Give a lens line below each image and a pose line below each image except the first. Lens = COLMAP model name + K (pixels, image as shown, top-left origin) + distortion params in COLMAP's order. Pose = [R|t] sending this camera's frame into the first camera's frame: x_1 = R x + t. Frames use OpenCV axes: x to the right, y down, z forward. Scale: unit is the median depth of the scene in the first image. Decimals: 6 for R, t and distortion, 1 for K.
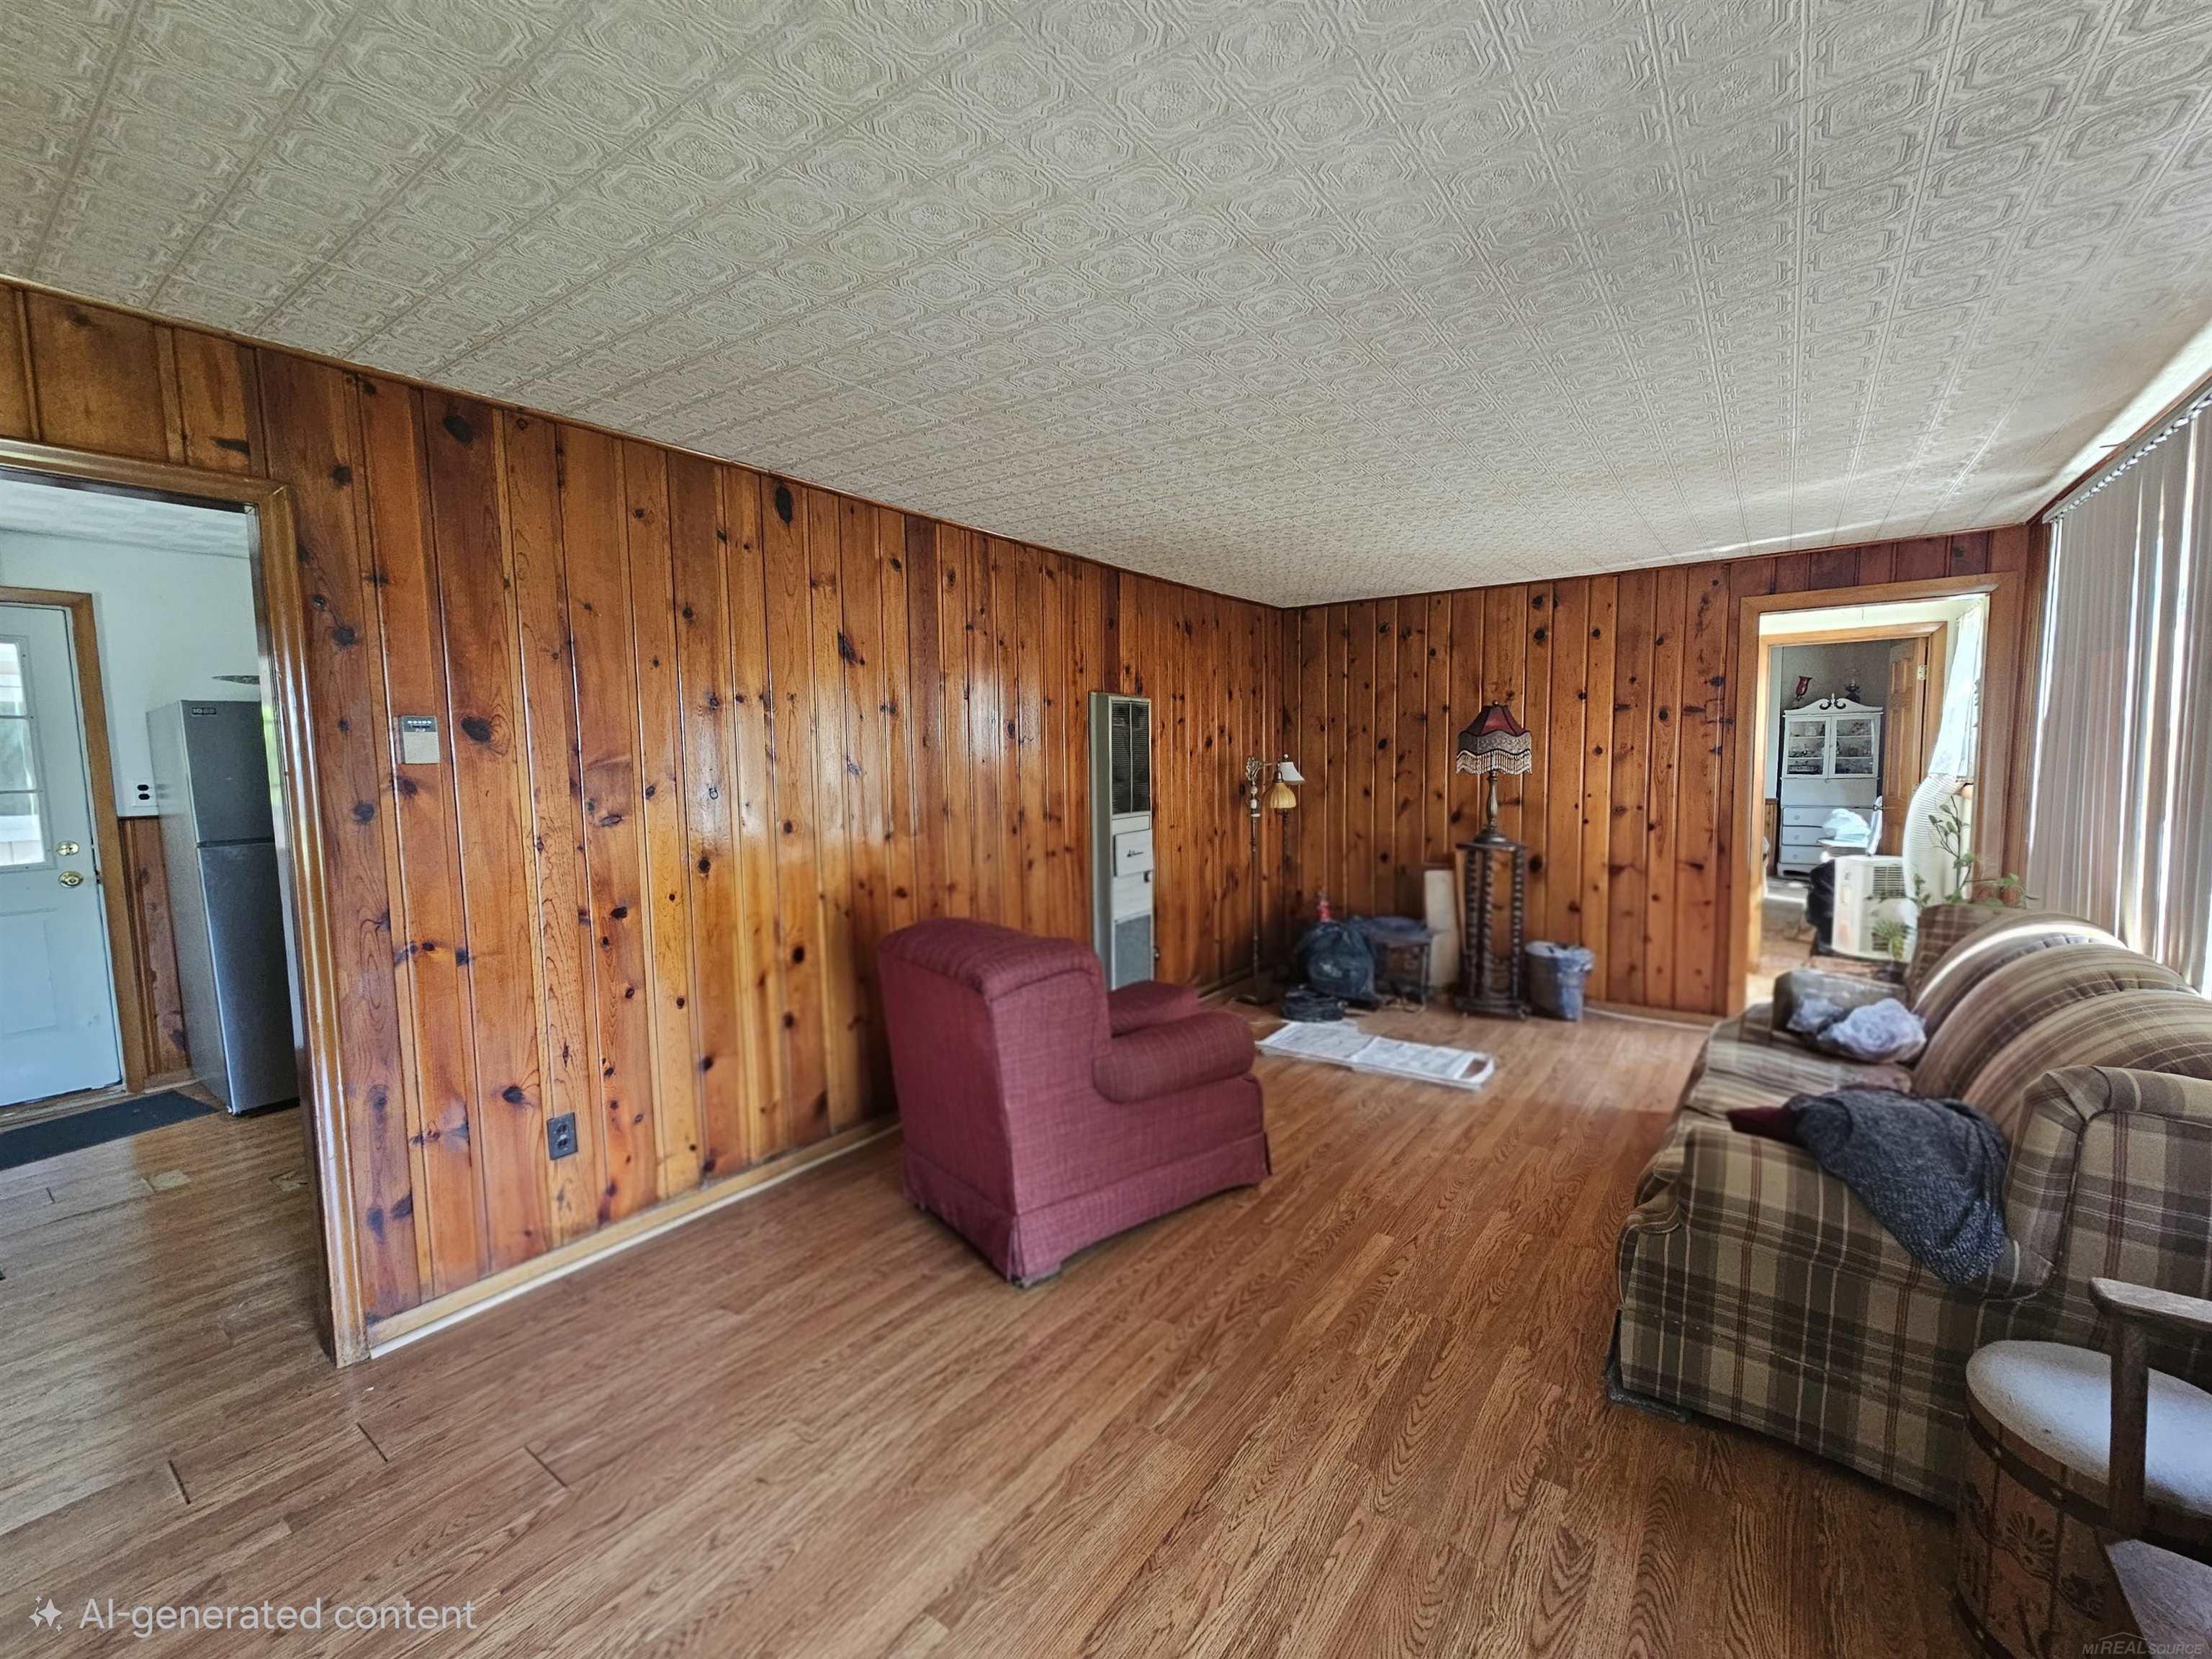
lens RADIAL K [[930.5, 0, 1104.1], [0, 930.5, 819.6], [0, 0, 1]] dist [-0.022295, -0.000408]
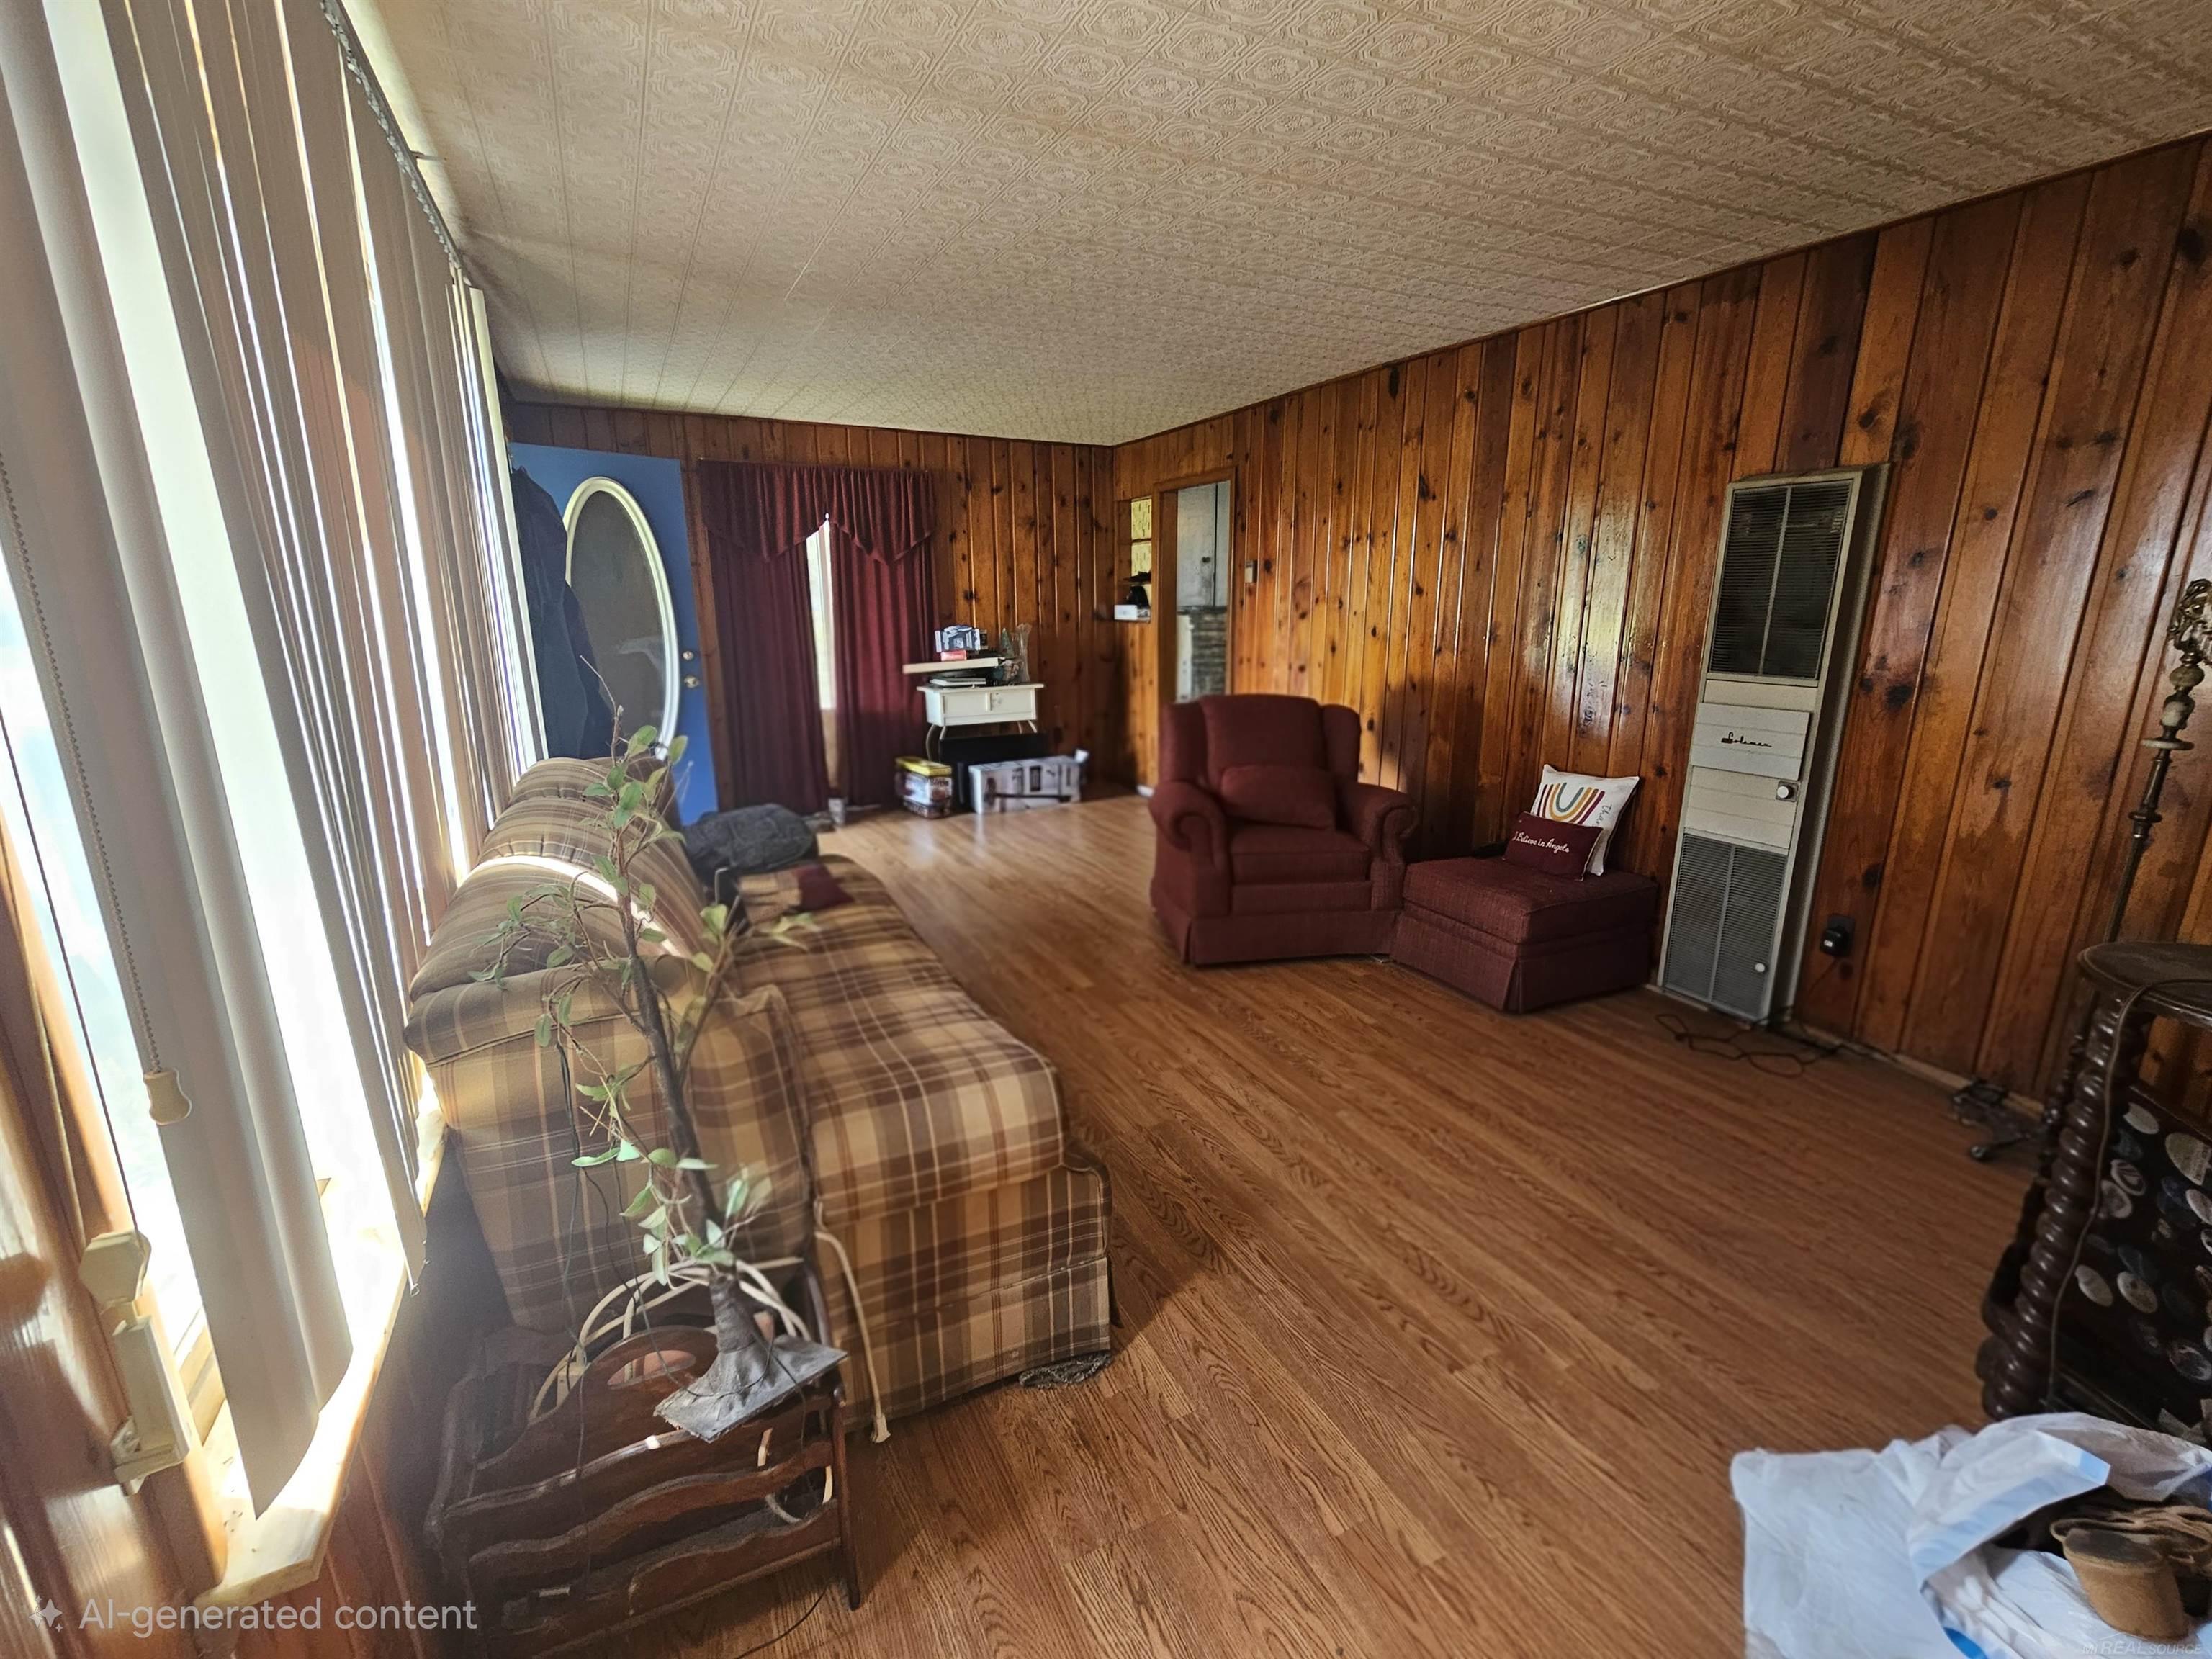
lens RADIAL K [[930.5, 0, 1107.7], [0, 930.5, 833.6], [0, 0, 1]] dist [-0.022295, -0.000408]
pose [[-0.450854, 0.243608, -0.858712, 0.798135], [-0.048355, 0.953958, 0.296017, -0.068740], [0.891287, 0.174983, -0.418316, 0.918388]]
